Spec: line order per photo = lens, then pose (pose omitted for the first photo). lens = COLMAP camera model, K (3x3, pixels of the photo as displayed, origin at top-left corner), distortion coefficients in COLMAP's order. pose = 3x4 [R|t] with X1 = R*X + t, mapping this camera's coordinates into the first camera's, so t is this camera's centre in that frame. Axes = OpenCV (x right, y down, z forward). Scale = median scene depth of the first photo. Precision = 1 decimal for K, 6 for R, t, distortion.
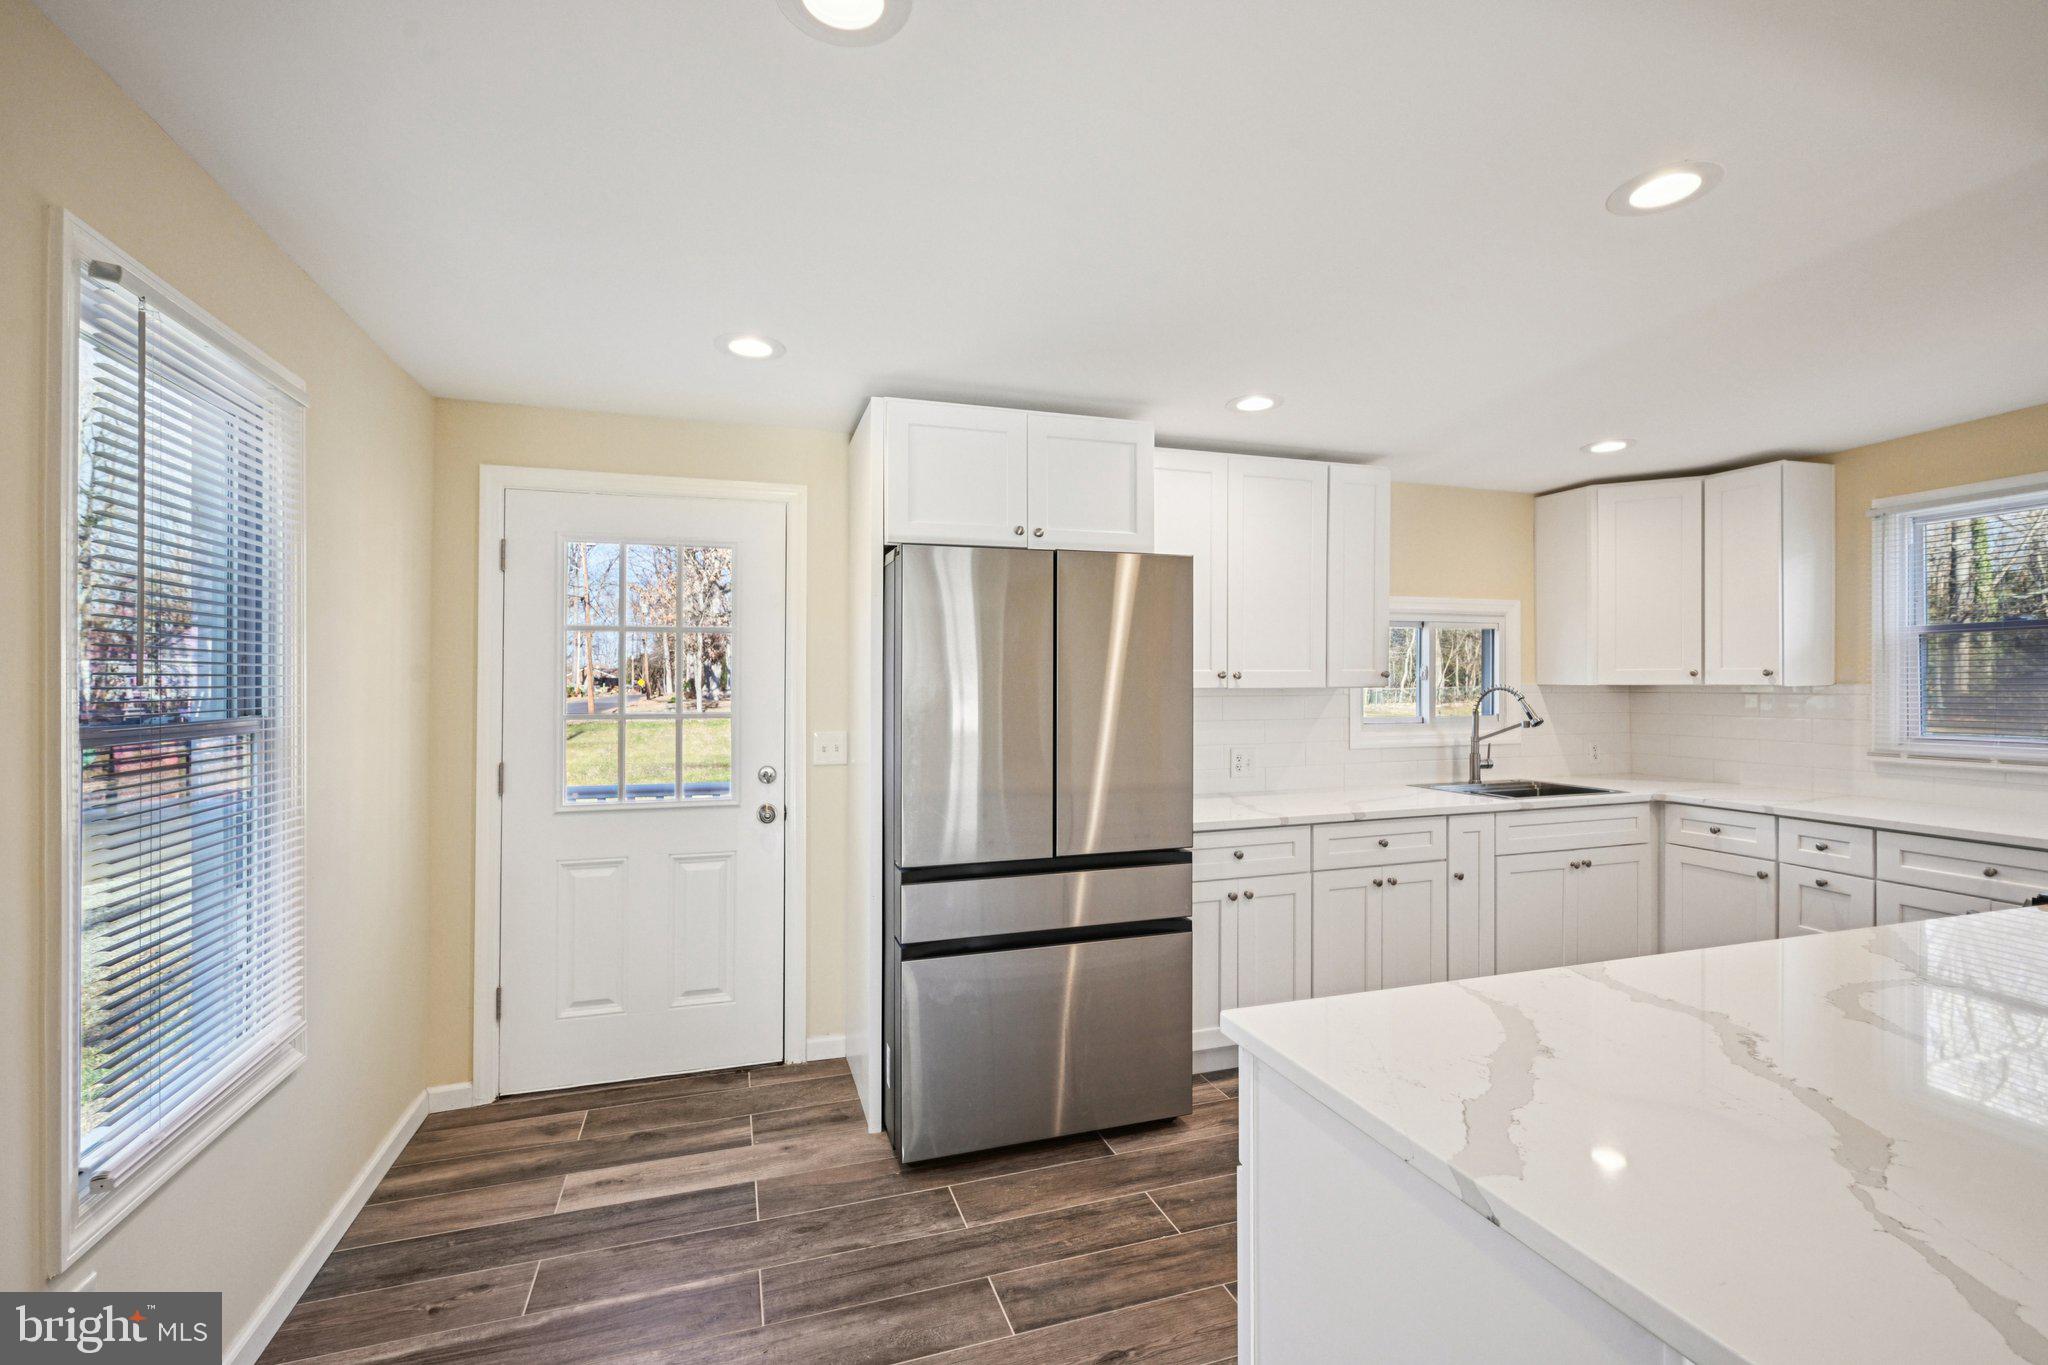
lens RADIAL K [[909.5, 0, 1026.2], [0, 909.5, 674.5], [0, 0, 1]] dist [0.001259, 0.000159]
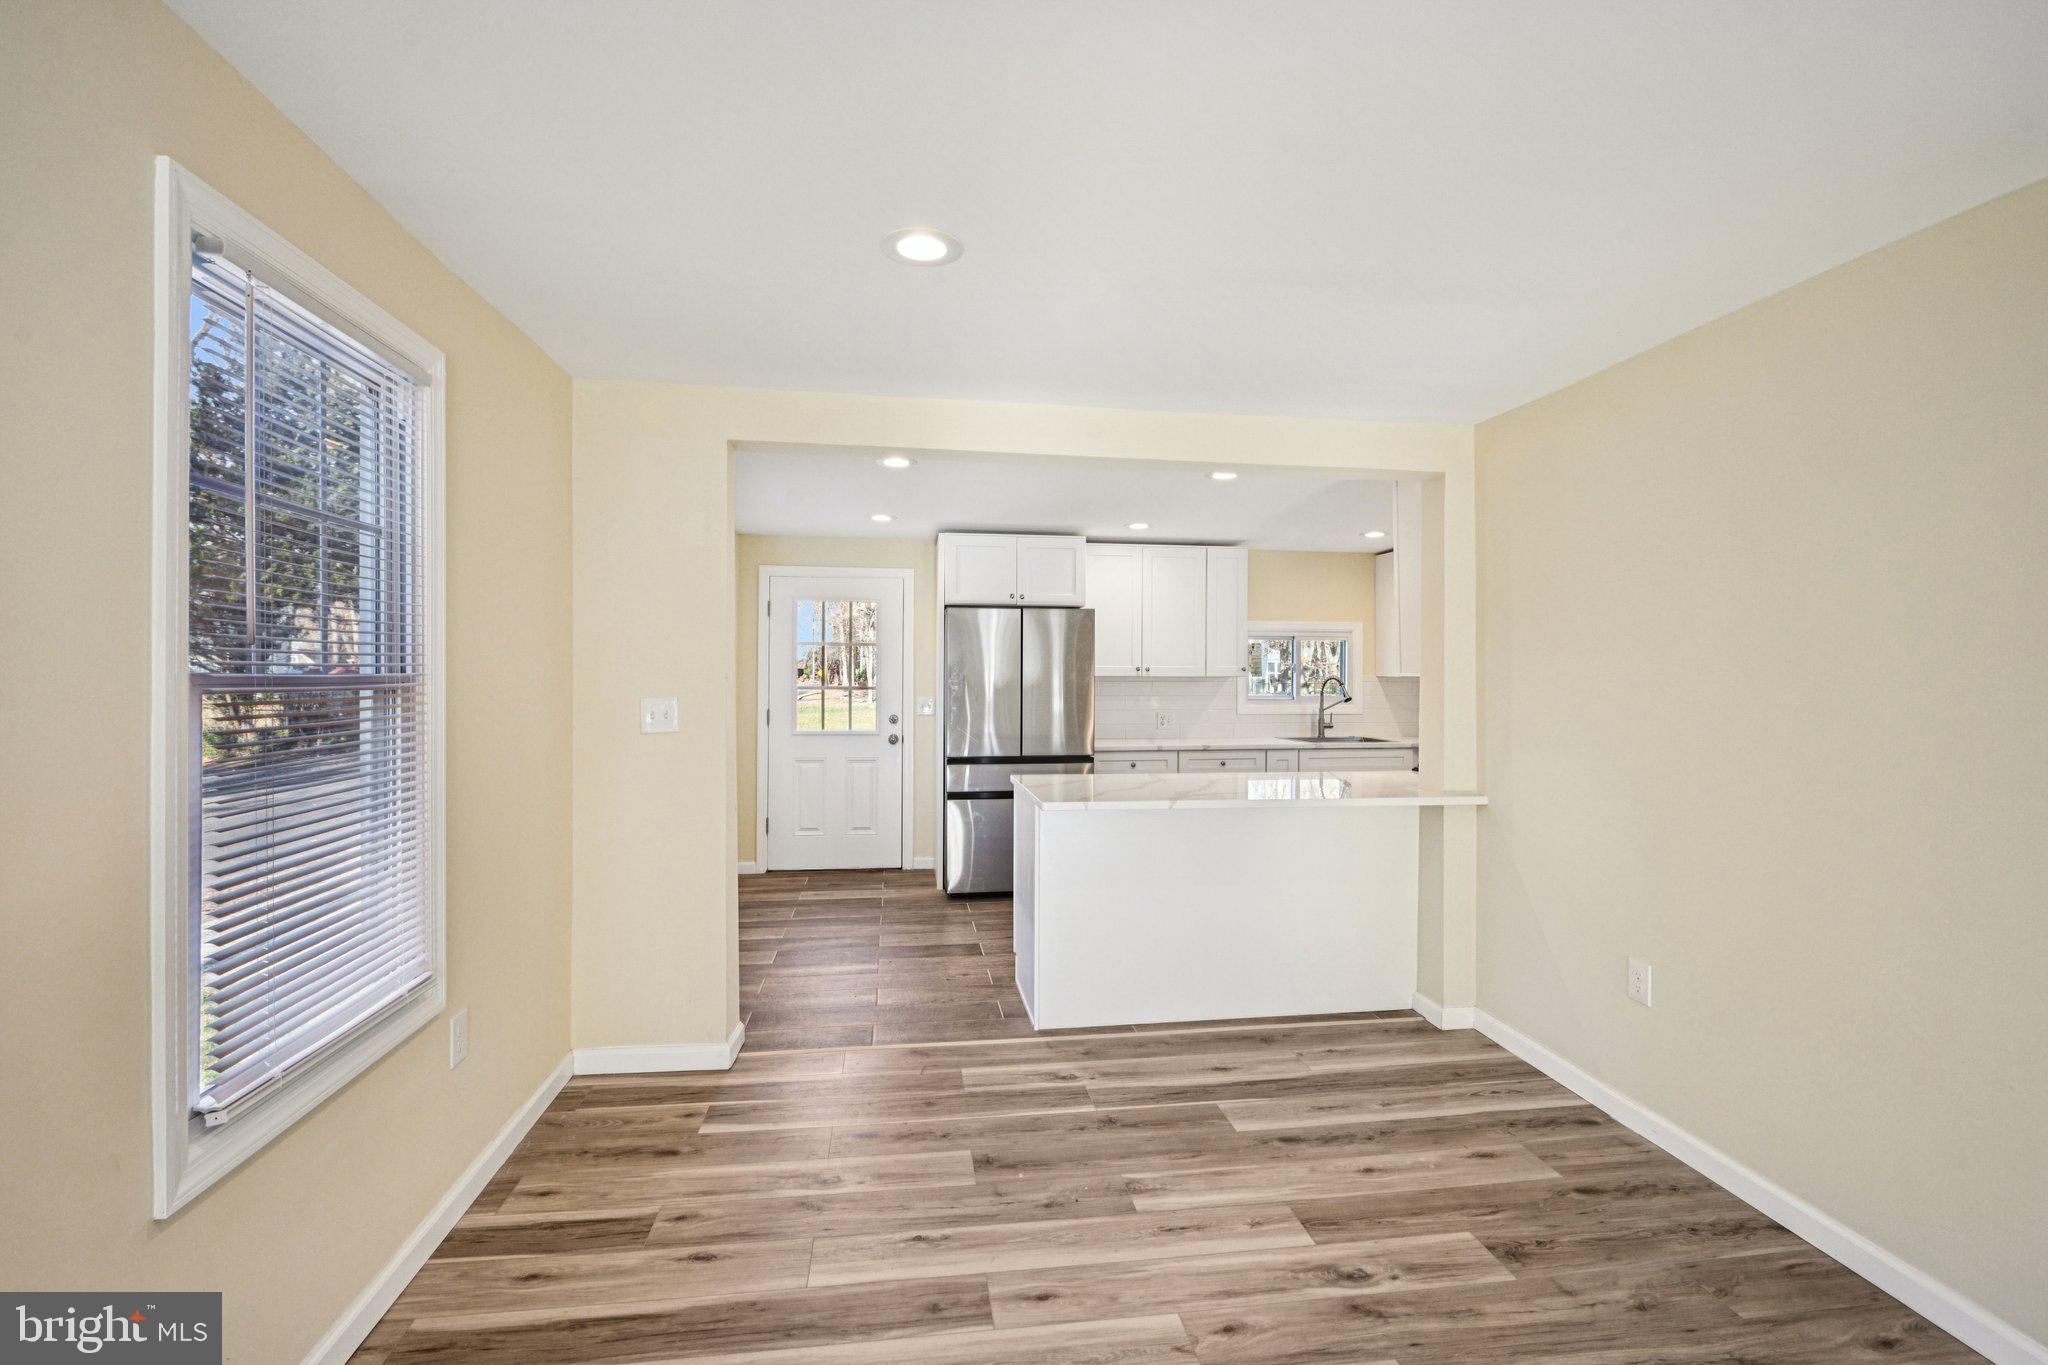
lens RADIAL K [[897.7, 0, 1023.3], [0, 897.7, 669.7], [0, 0, 1]] dist [0.000262, -0.000048]
pose [[0.983835, 0.007228, -0.178931, 0.324461], [-0.006241, 0.999962, 0.006075, -0.007704], [0.178969, -0.004860, 0.983843, -0.820845]]
